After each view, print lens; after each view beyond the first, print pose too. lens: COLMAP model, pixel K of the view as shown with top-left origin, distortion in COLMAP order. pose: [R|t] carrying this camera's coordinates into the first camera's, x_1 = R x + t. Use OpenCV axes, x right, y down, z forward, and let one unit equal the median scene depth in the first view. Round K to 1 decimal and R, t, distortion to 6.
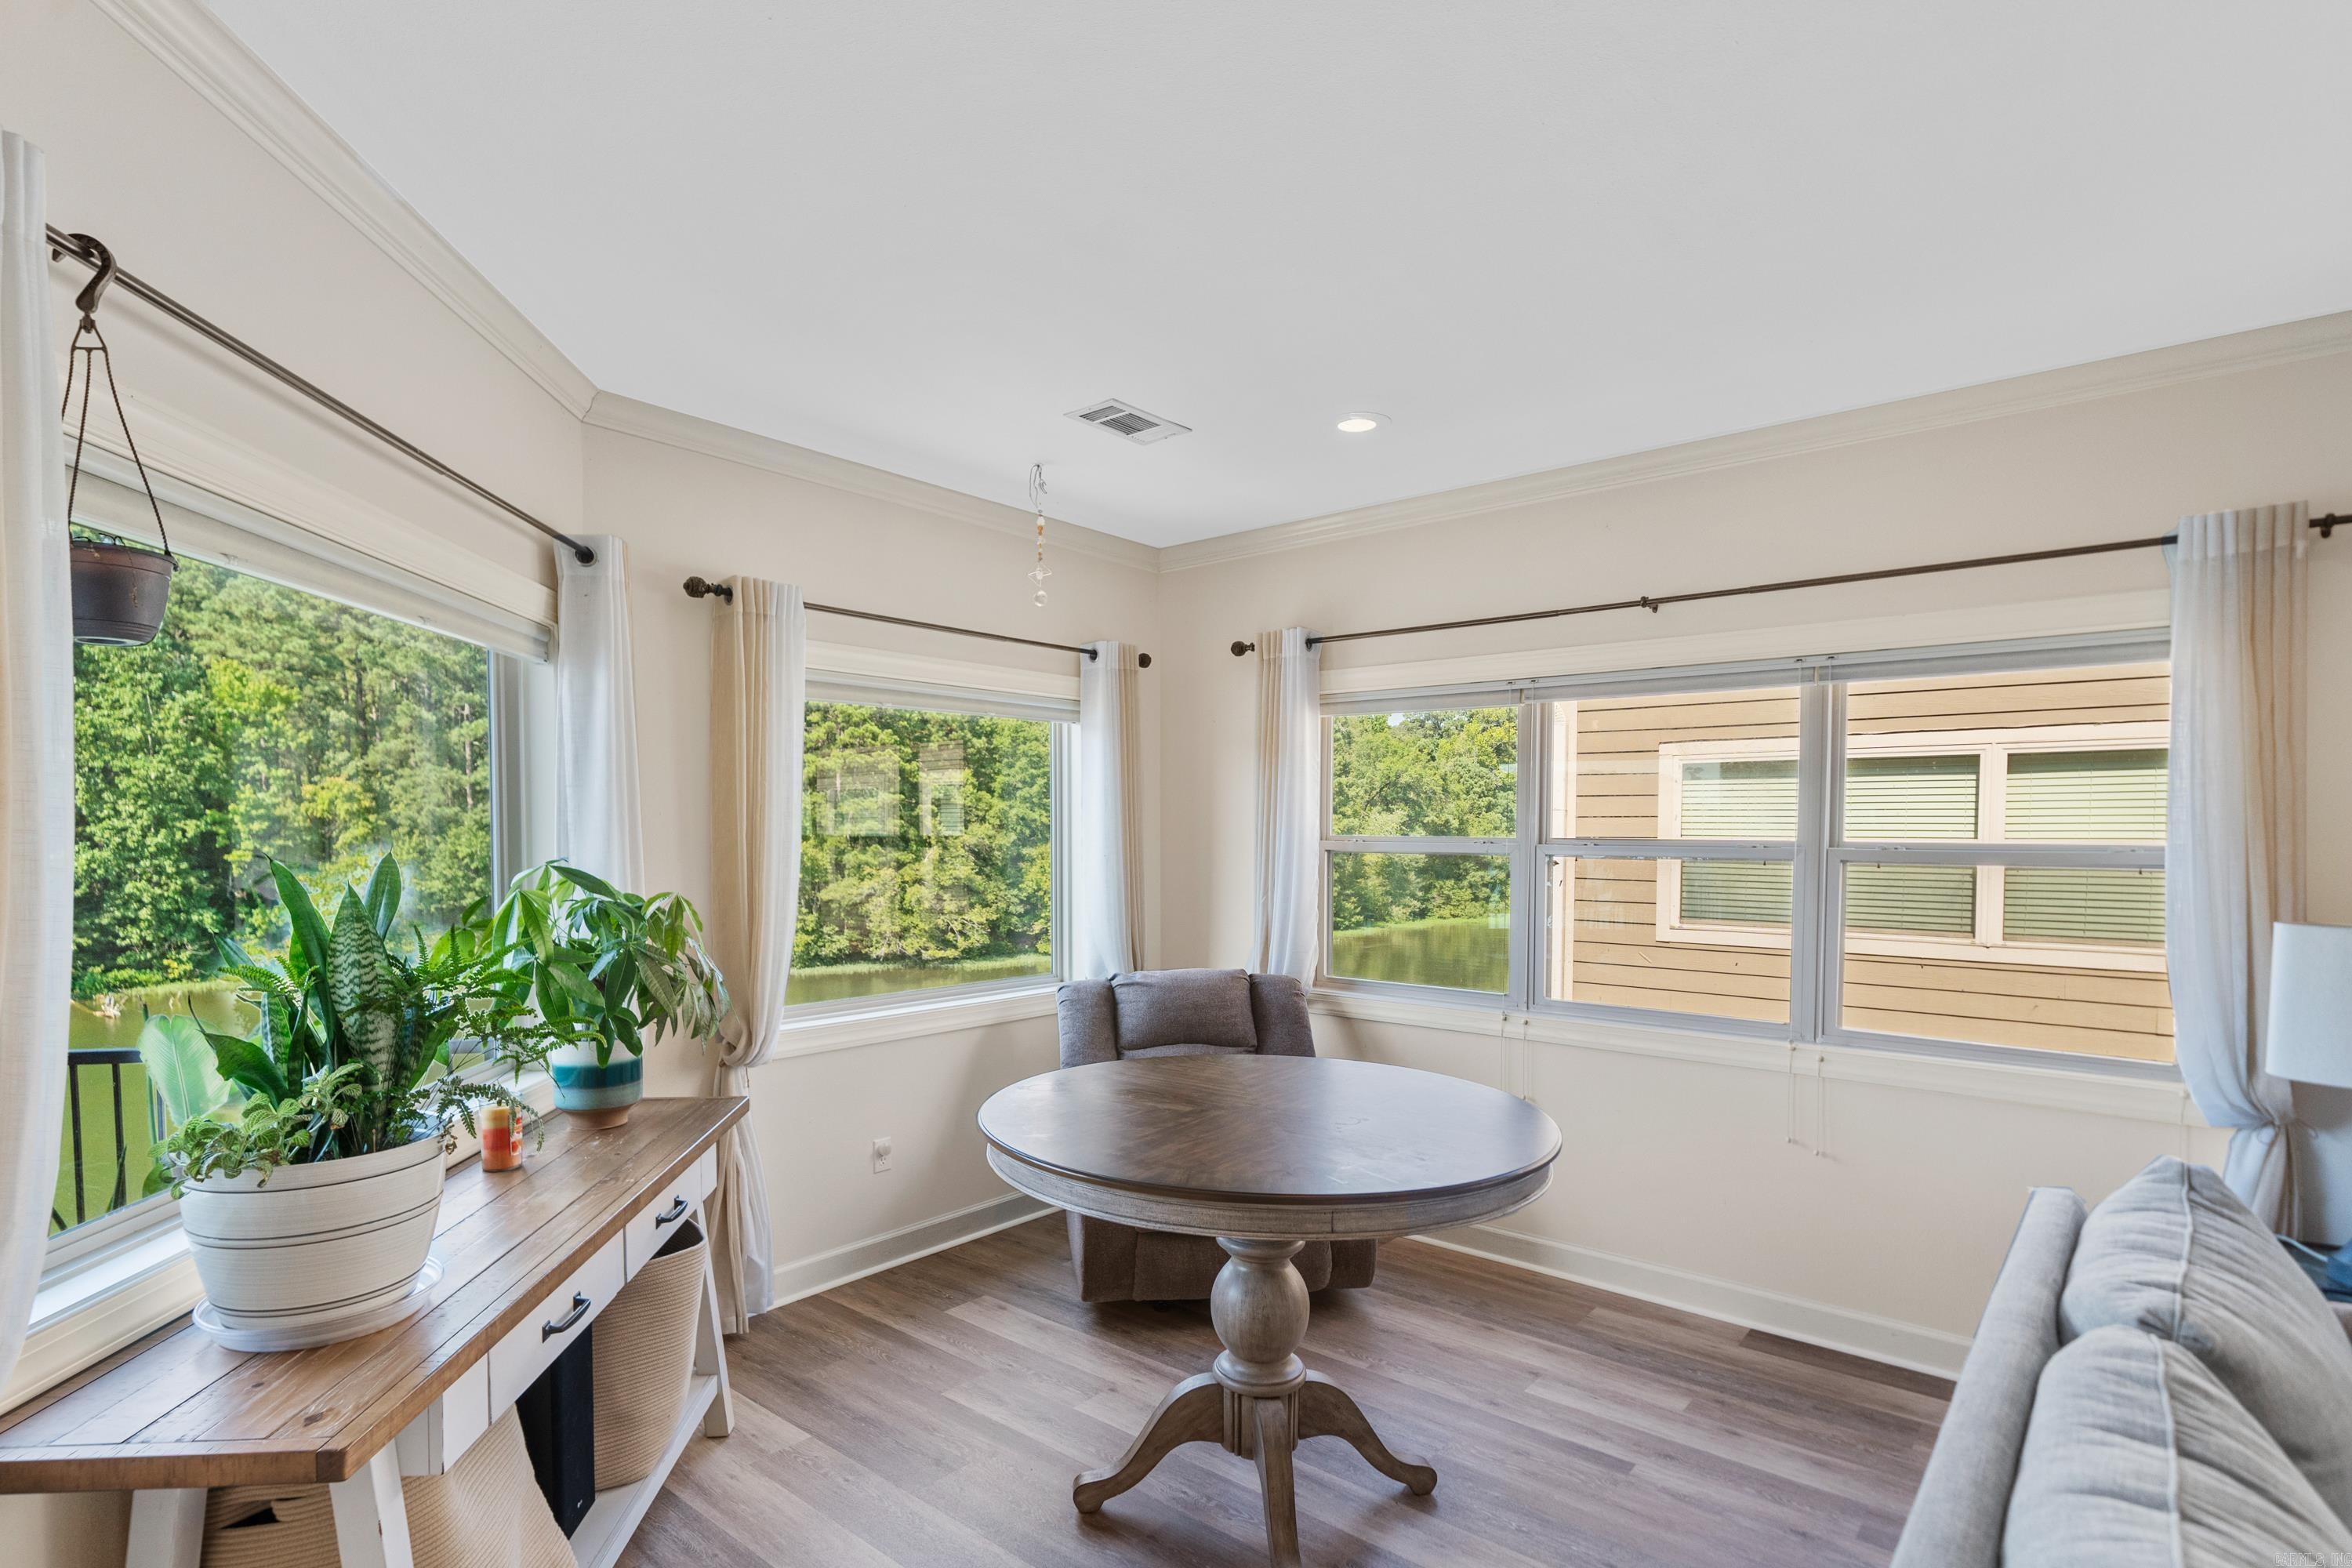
lens RADIAL K [[1171.4, 0, 1085.3], [0, 1171.4, 865.8], [0, 0, 1]] dist [0.009112, -0.003038]
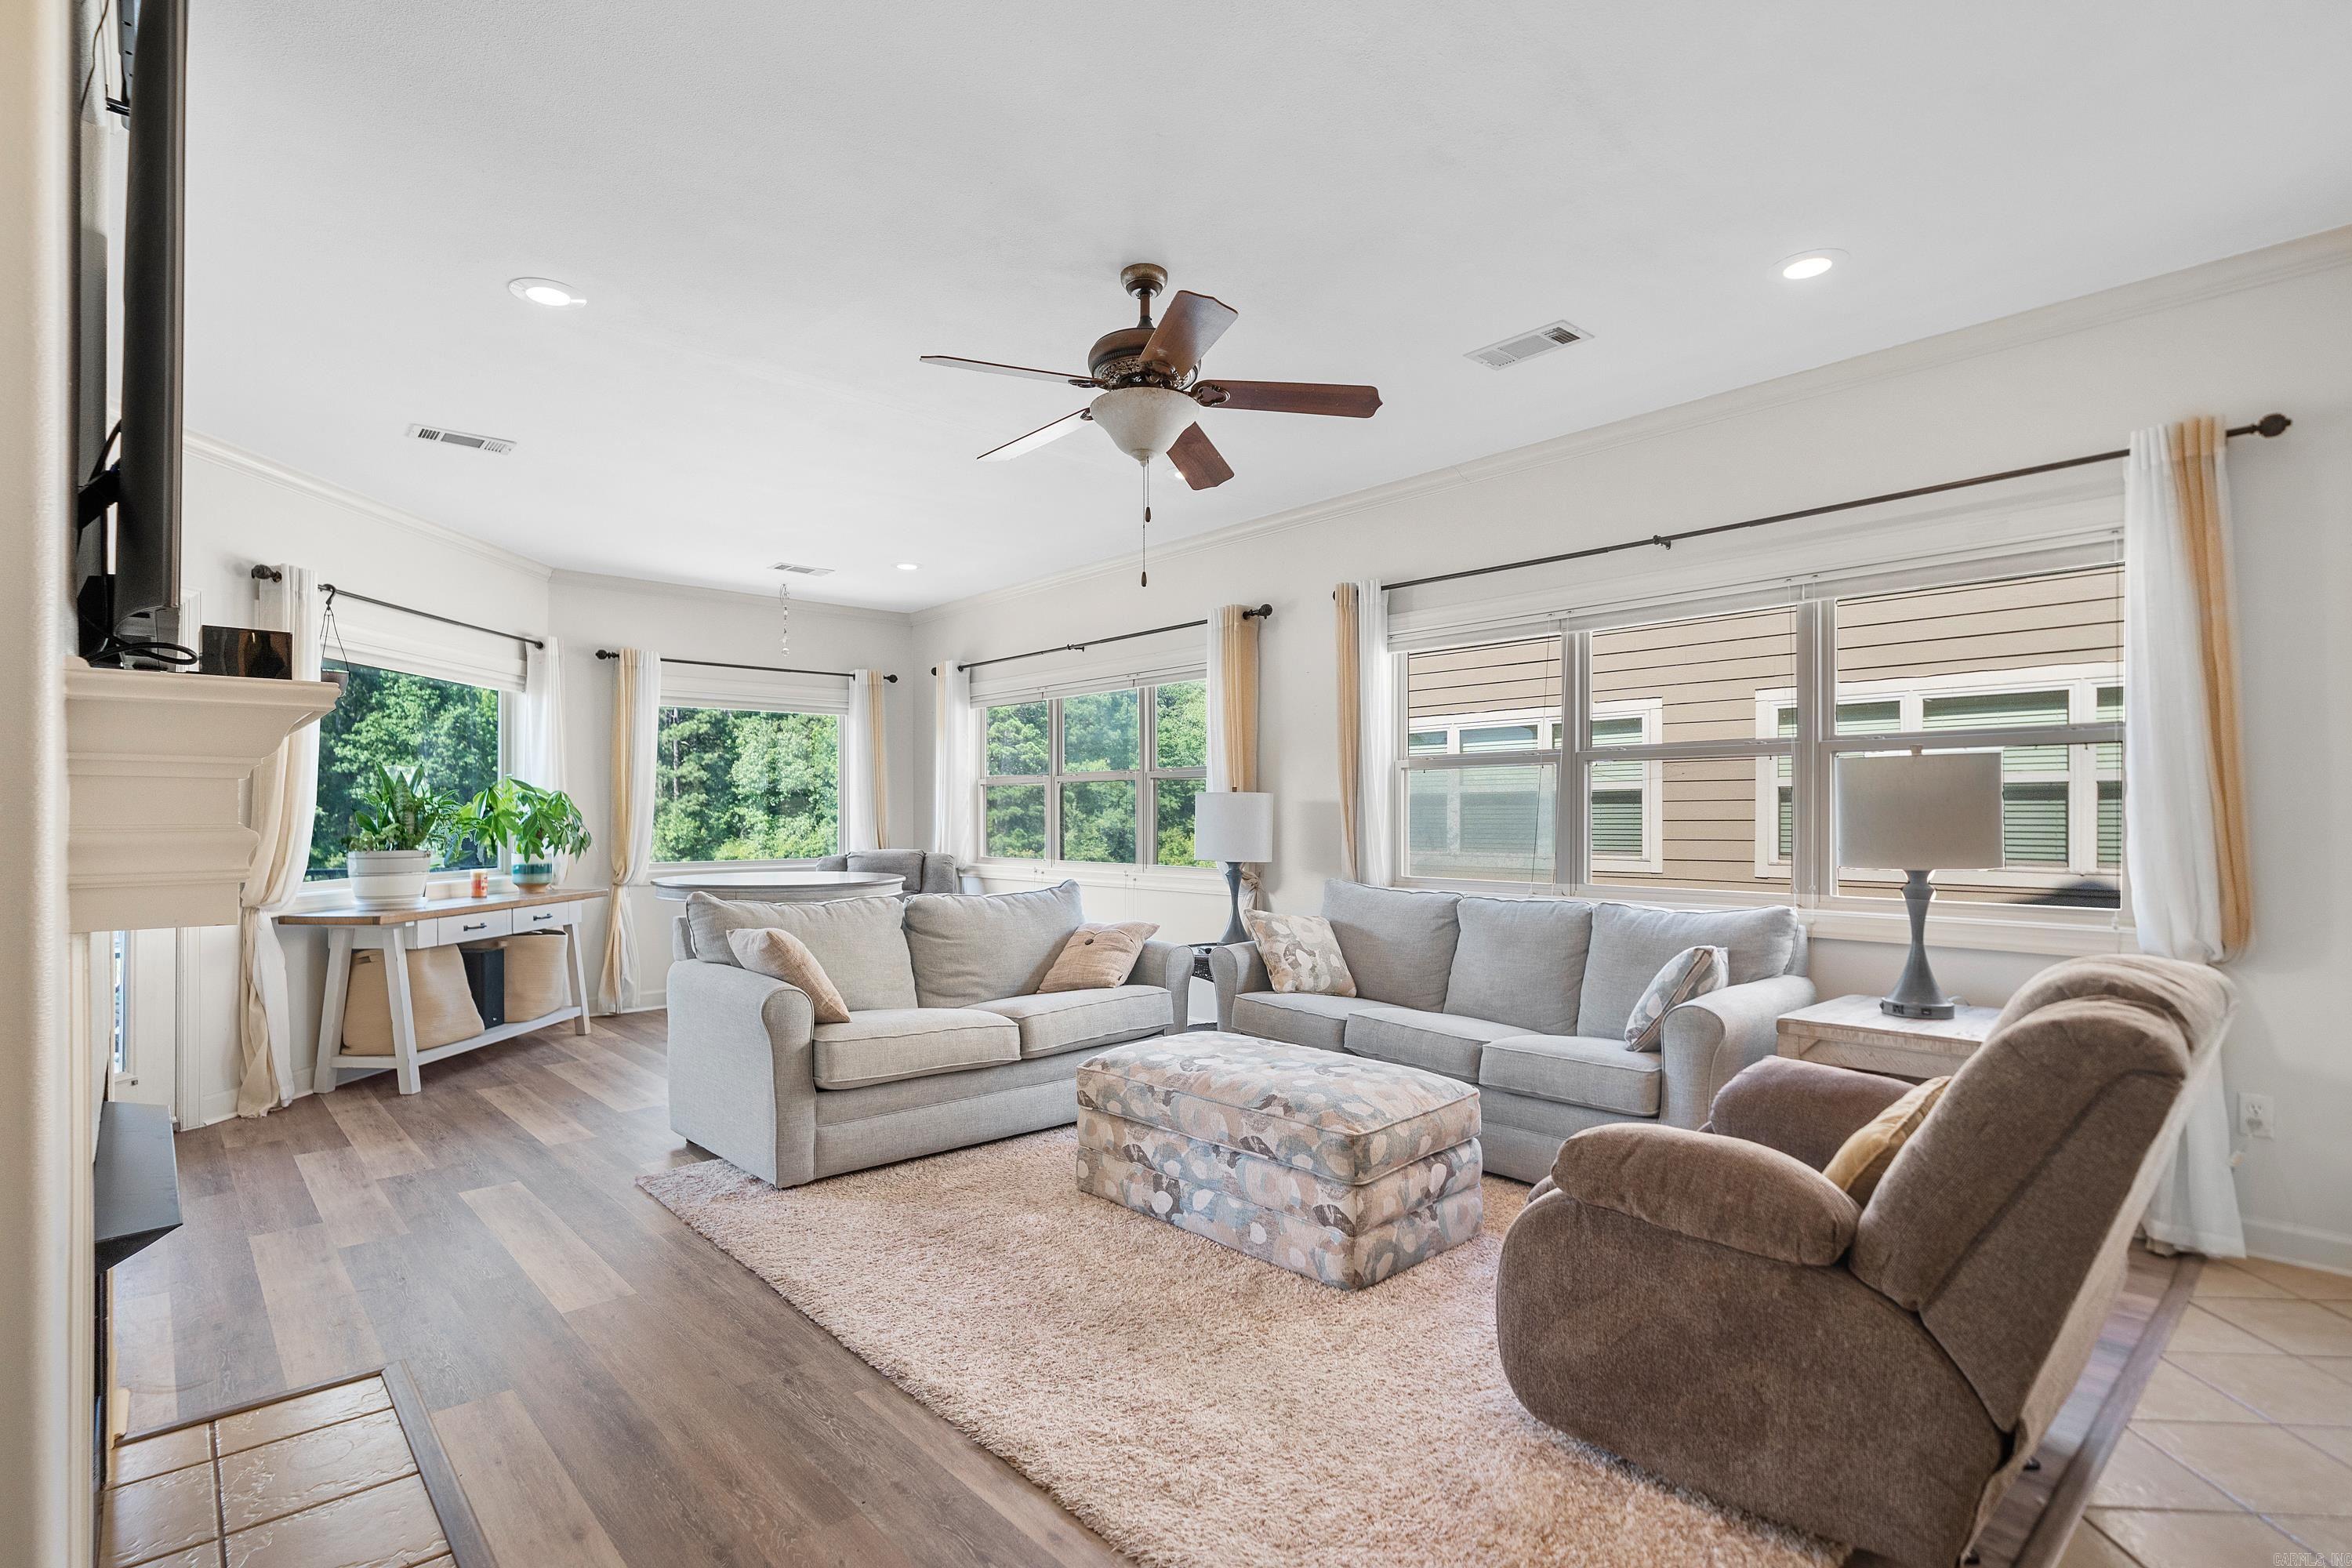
lens RADIAL K [[1171.4, 0, 1115.5], [0, 1171.4, 808.2], [0, 0, 1]] dist [0.009112, -0.003038]
pose [[0.989586, -0.006270, -0.143807, 0.881681], [0.000081, 0.999075, -0.043007, 0.129200], [0.143943, 0.042547, 0.988671, -0.938618]]
